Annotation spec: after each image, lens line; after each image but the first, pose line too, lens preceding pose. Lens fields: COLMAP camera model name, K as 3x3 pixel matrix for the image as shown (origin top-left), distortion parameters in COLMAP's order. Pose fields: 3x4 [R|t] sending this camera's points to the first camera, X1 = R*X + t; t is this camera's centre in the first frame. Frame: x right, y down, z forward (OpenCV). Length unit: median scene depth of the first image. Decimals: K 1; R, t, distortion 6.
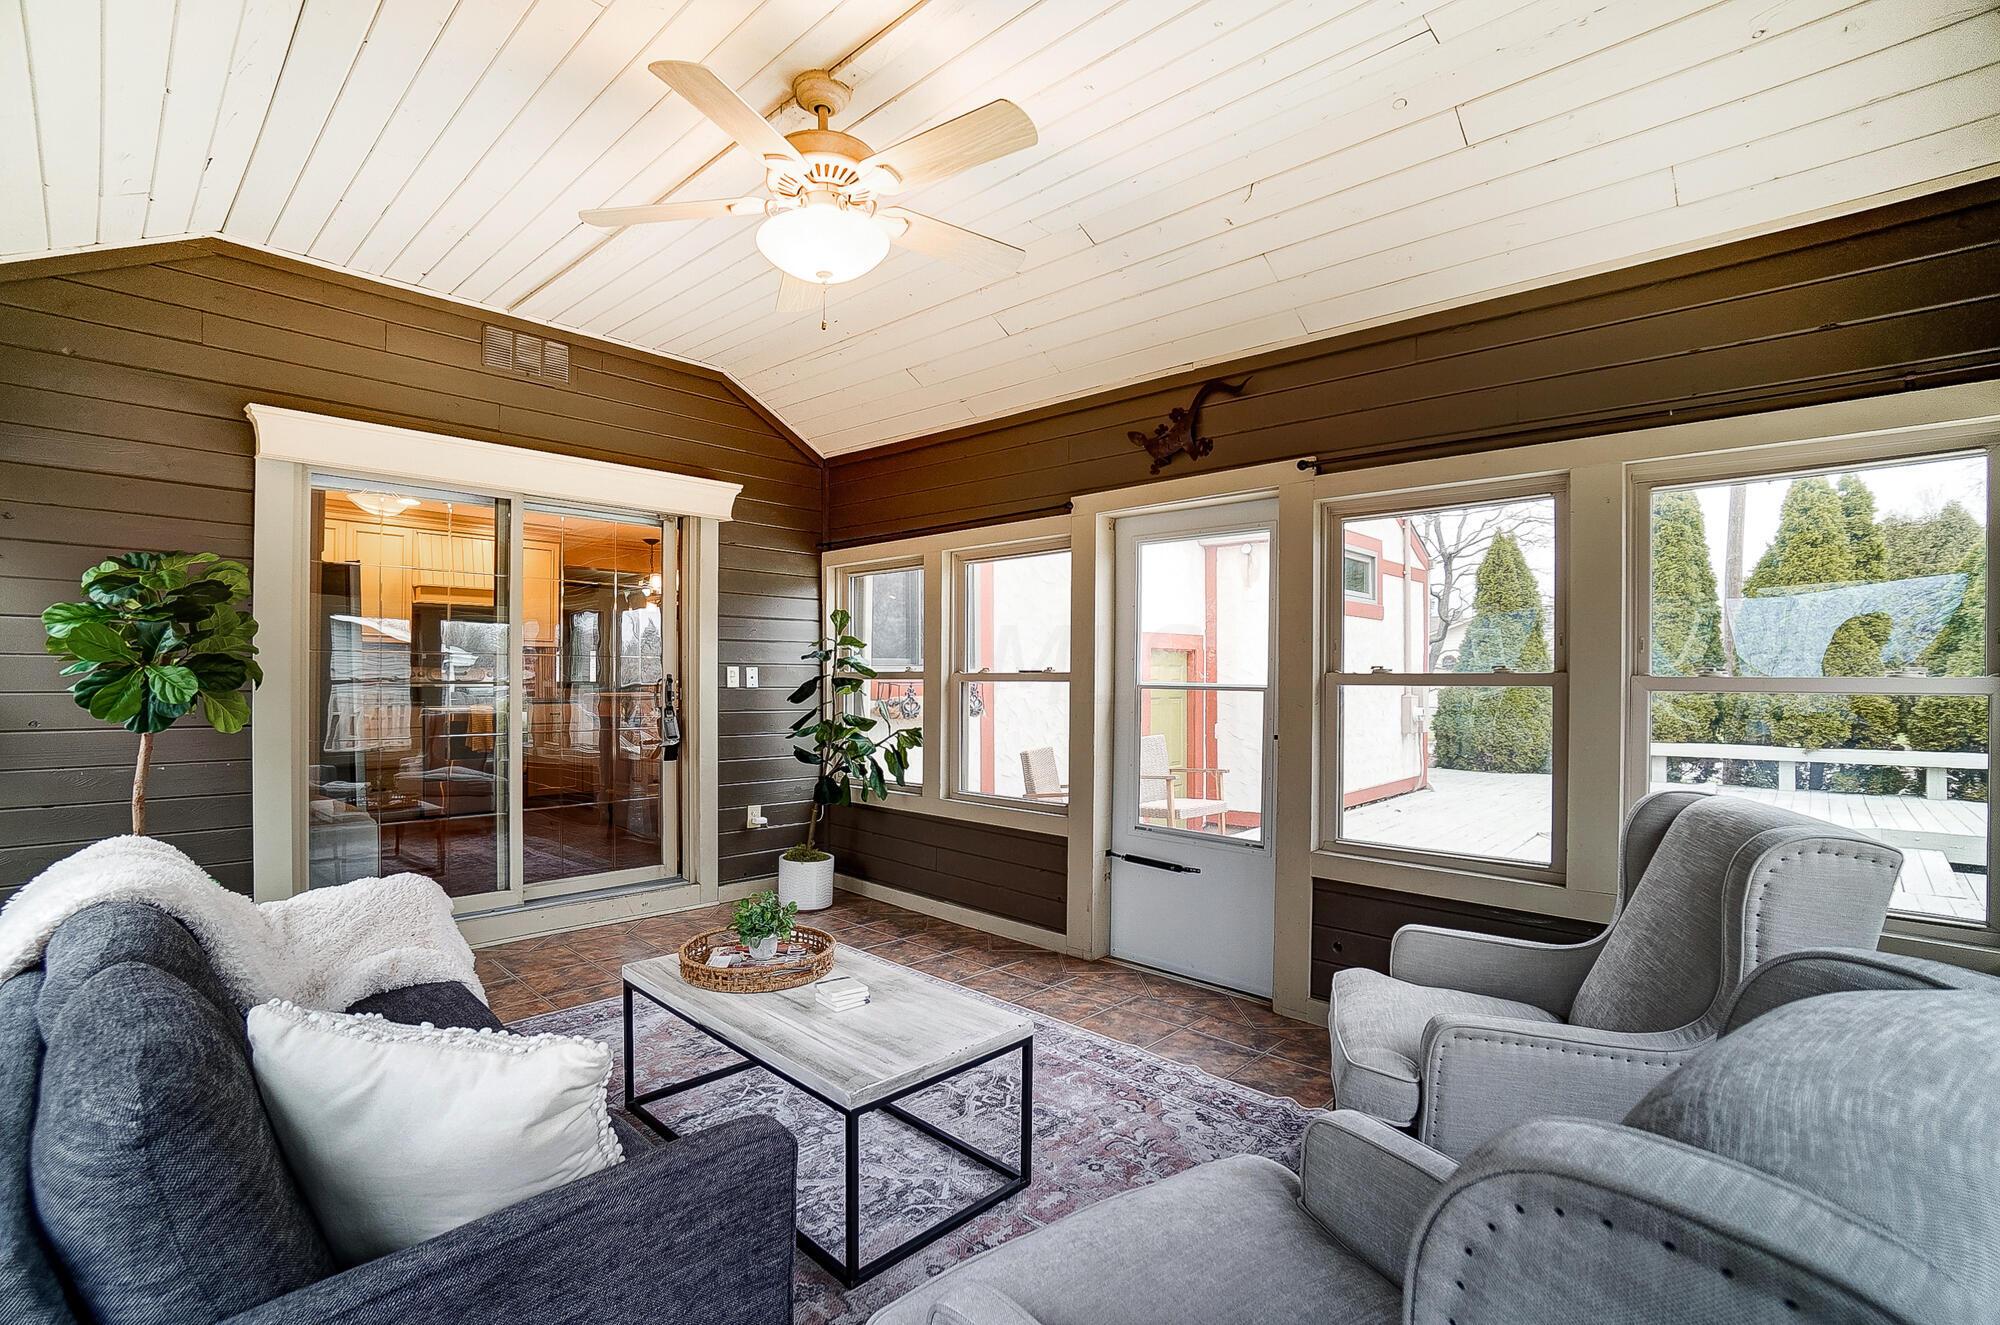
lens RADIAL K [[923.5, 0, 998.4], [0, 923.5, 683.4], [0, 0, 1]] dist [-0.026883, 0.000023]
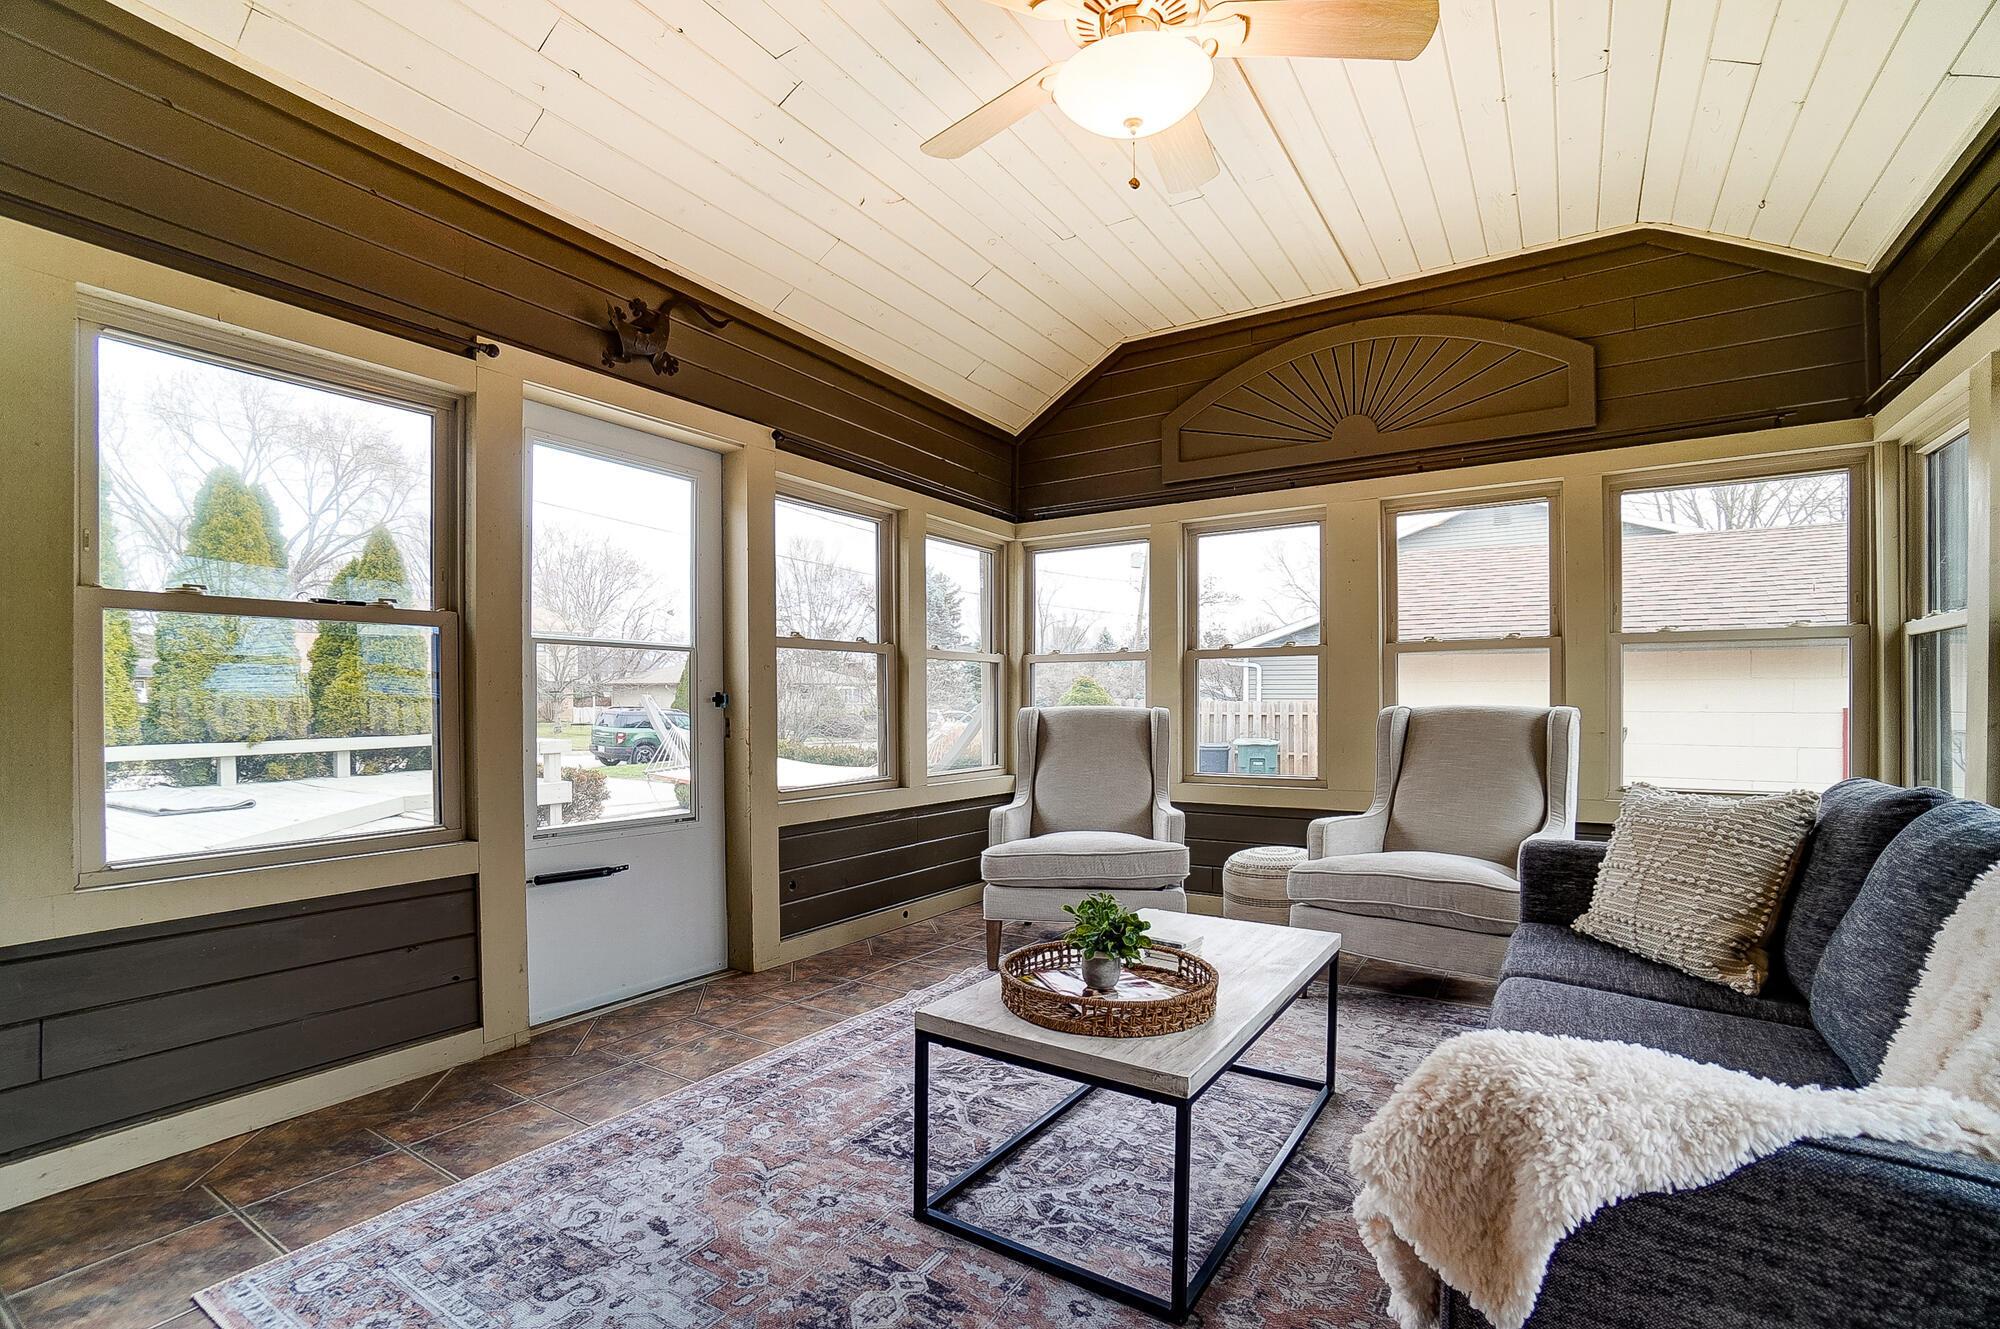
lens RADIAL K [[898.9, 0, 982.5], [0, 898.9, 701.2], [0, 0, 1]] dist [-0.022930, 0.000917]
pose [[-0.173709, -0.006809, 0.984773, -0.633497], [0.004942, 0.999957, 0.007786, 0.051187], [-0.984785, 0.006219, -0.173668, 0.833418]]
